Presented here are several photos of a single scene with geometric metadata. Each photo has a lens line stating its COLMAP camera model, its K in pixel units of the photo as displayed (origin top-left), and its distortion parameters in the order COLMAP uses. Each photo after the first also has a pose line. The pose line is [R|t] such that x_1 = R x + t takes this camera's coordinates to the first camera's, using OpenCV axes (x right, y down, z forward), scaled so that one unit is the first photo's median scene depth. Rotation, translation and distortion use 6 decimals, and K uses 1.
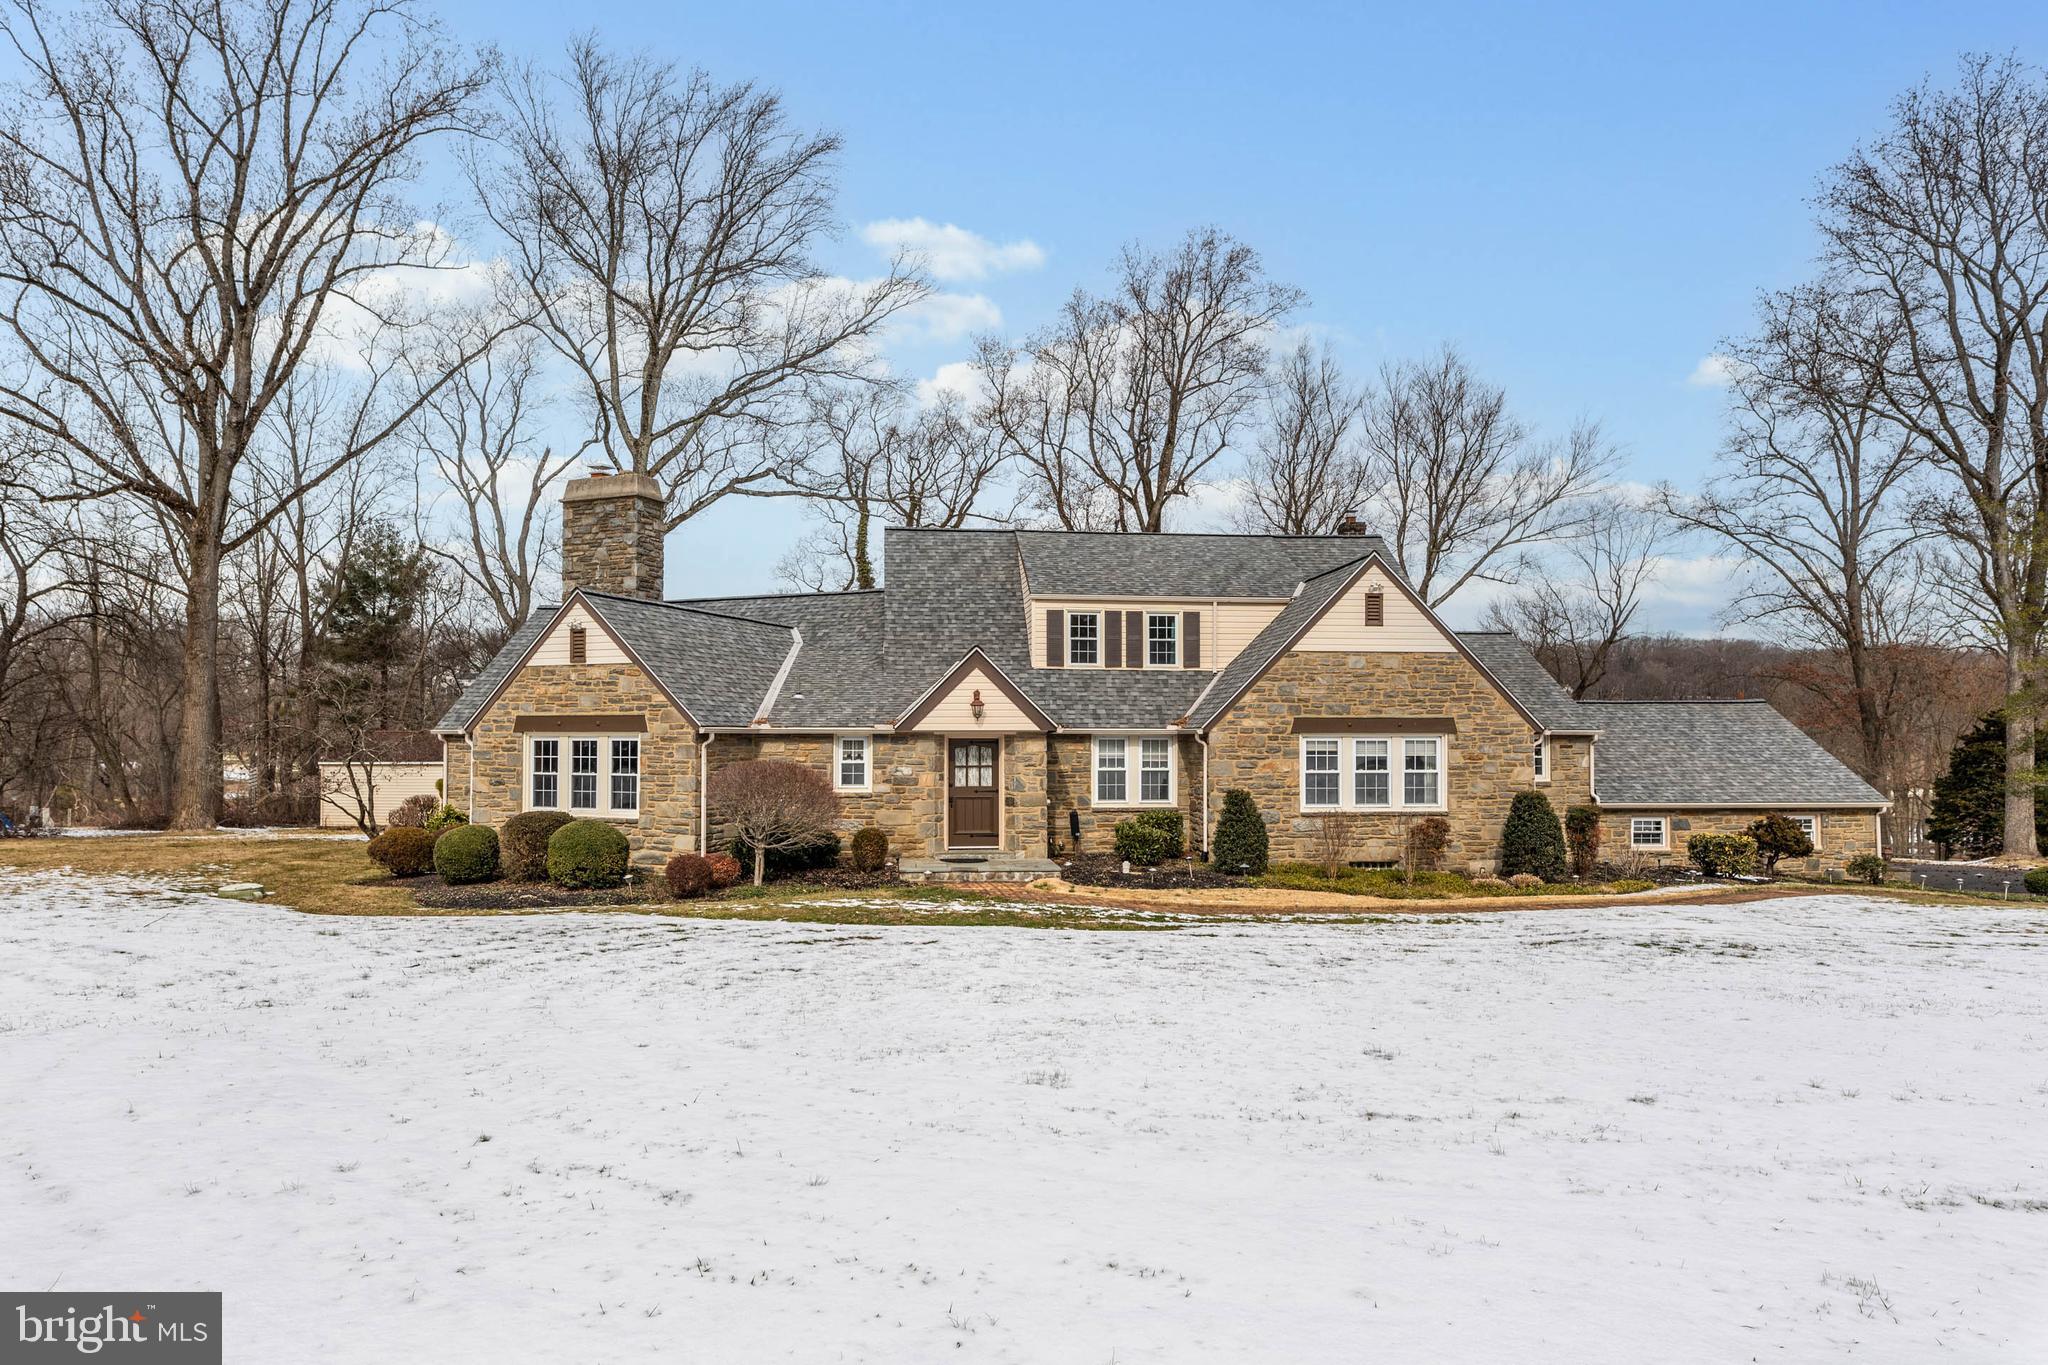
lens RADIAL K [[1195.7, 0, 1024.0], [0, 1195.7, 682.5], [0, 0, 1]] dist [0.000032, 0.000199]
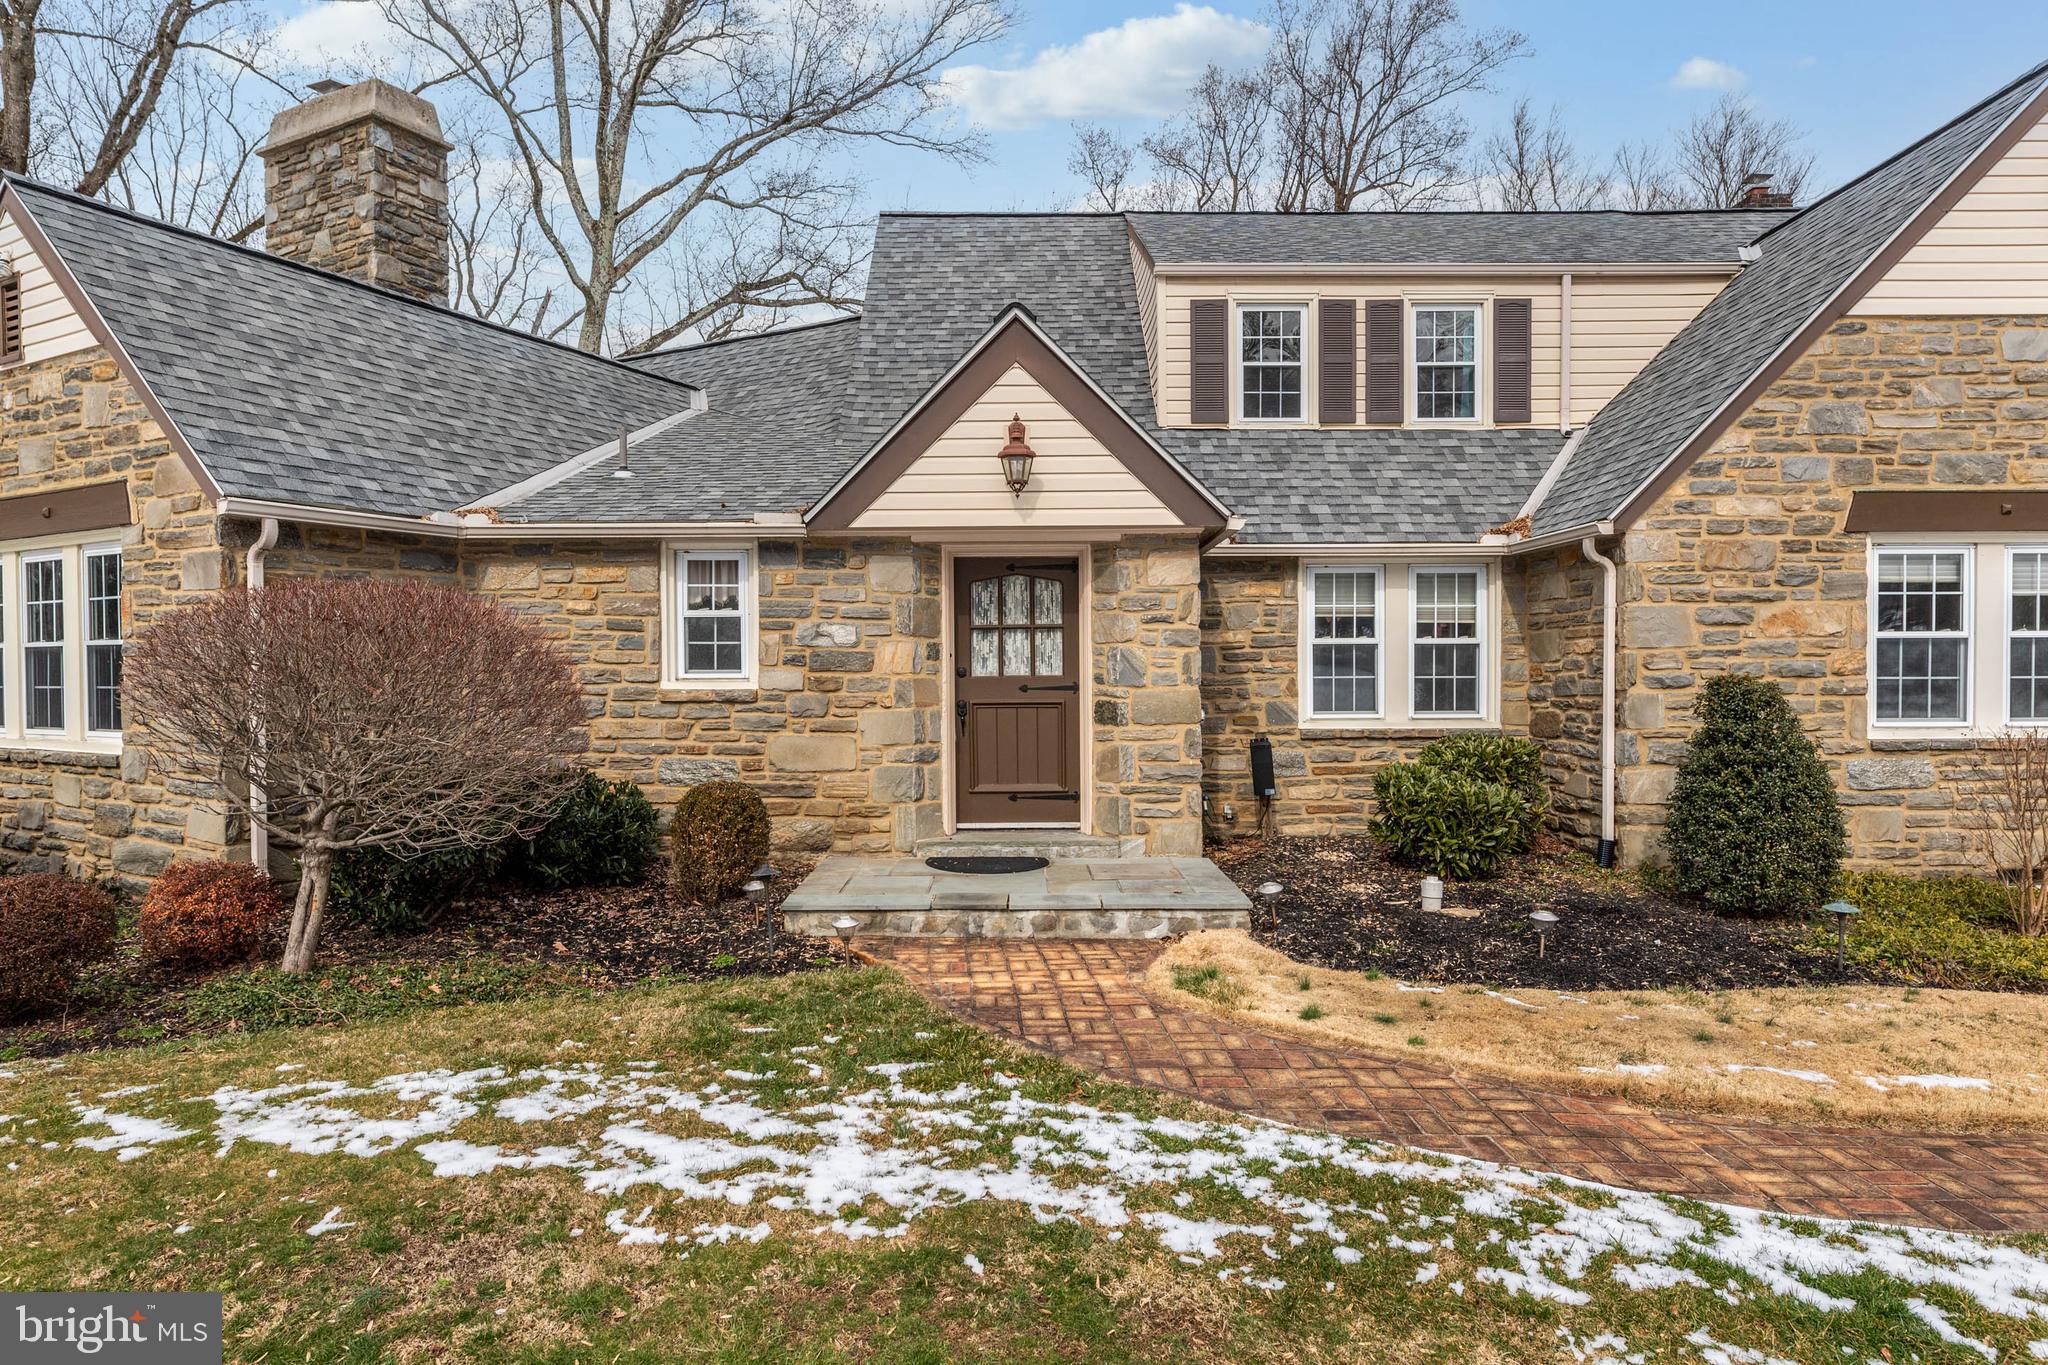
lens RADIAL K [[1195.7, 0, 1024.0], [0, 1195.7, 682.5], [0, 0, 1]] dist [0.000032, 0.000199]
pose [[0.994988, -0.004280, -0.099902, 0.000720], [0.010098, 0.998277, 0.057803, 0.064817], [0.099483, -0.058522, 0.993317, 0.588652]]
